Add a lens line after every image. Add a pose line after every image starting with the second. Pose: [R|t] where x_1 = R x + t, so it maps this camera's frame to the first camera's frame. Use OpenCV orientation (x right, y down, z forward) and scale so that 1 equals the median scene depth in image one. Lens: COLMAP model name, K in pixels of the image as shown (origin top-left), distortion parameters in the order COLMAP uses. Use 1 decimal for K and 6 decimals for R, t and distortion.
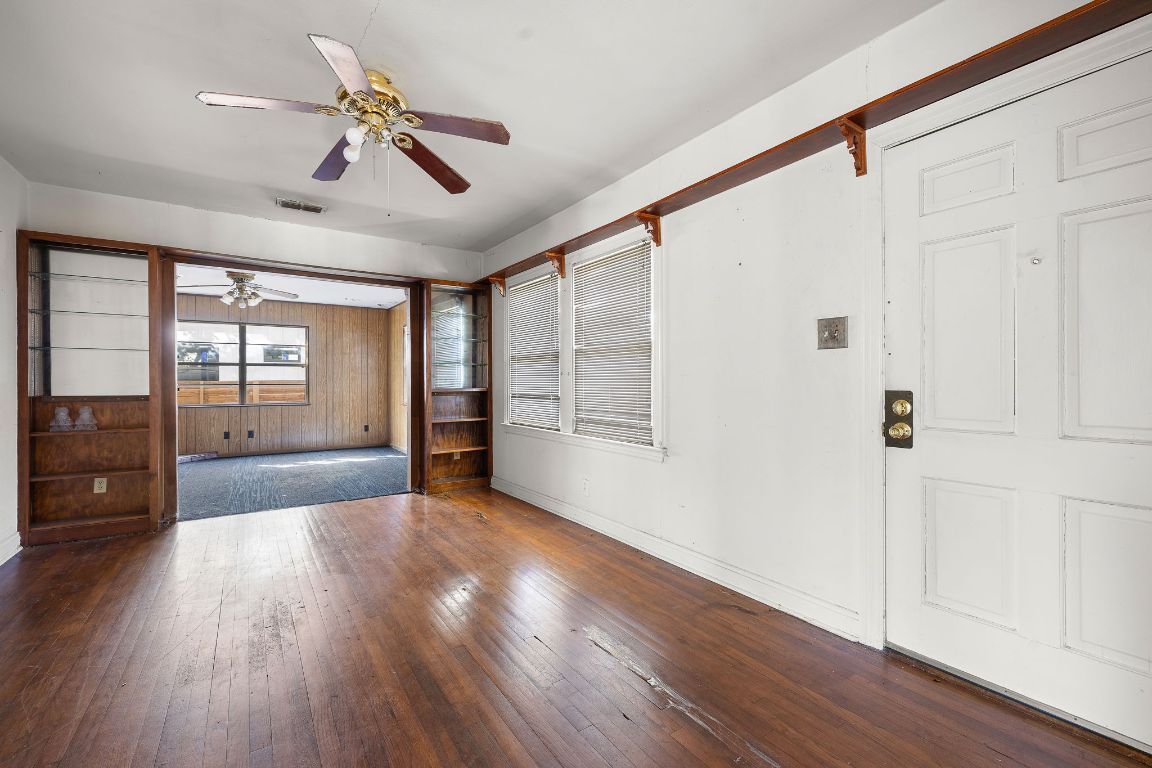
lens RADIAL K [[474.9, 0, 571.7], [0, 474.9, 382.3], [0, 0, 1]] dist [0.001425, 0.000223]
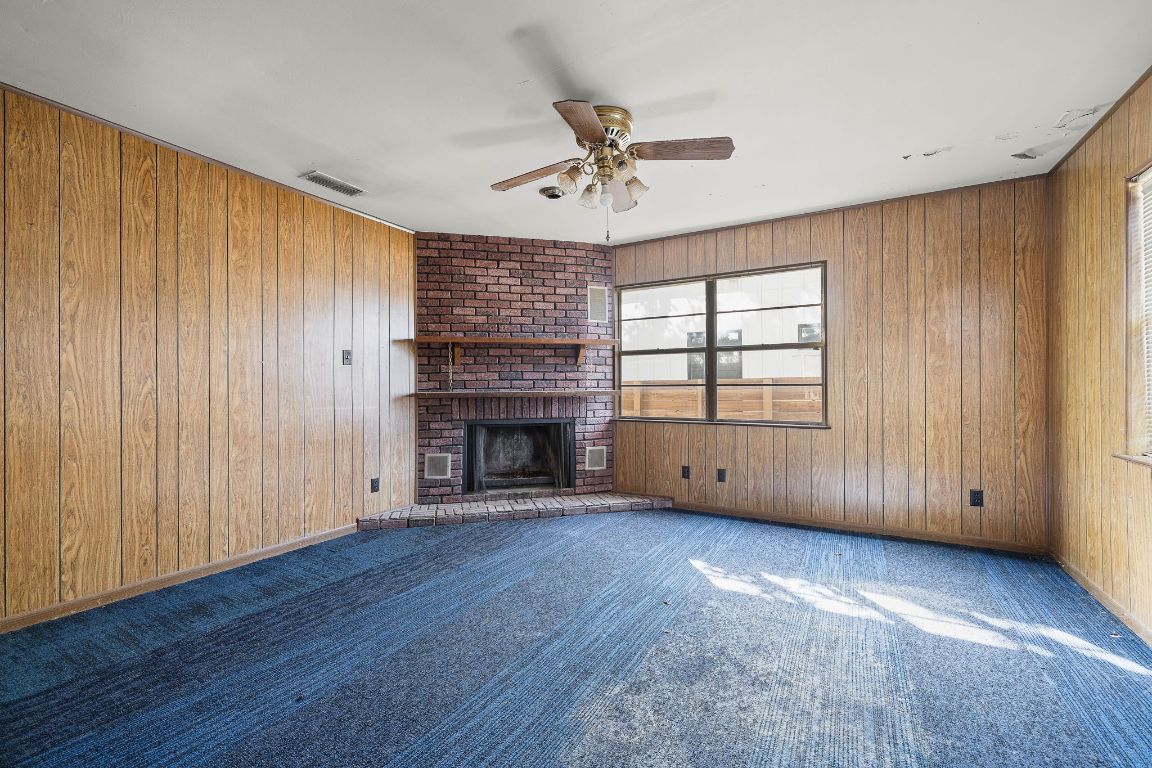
lens RADIAL K [[474.9, 0, 570.2], [0, 474.9, 383.6], [0, 0, 1]] dist [0.001425, 0.000223]
pose [[0.415195, -0.002060, -0.909730, -0.231007], [0.002428, 0.999996, -0.001156, 0.003414], [0.909729, -0.001728, 0.415199, 0.573594]]
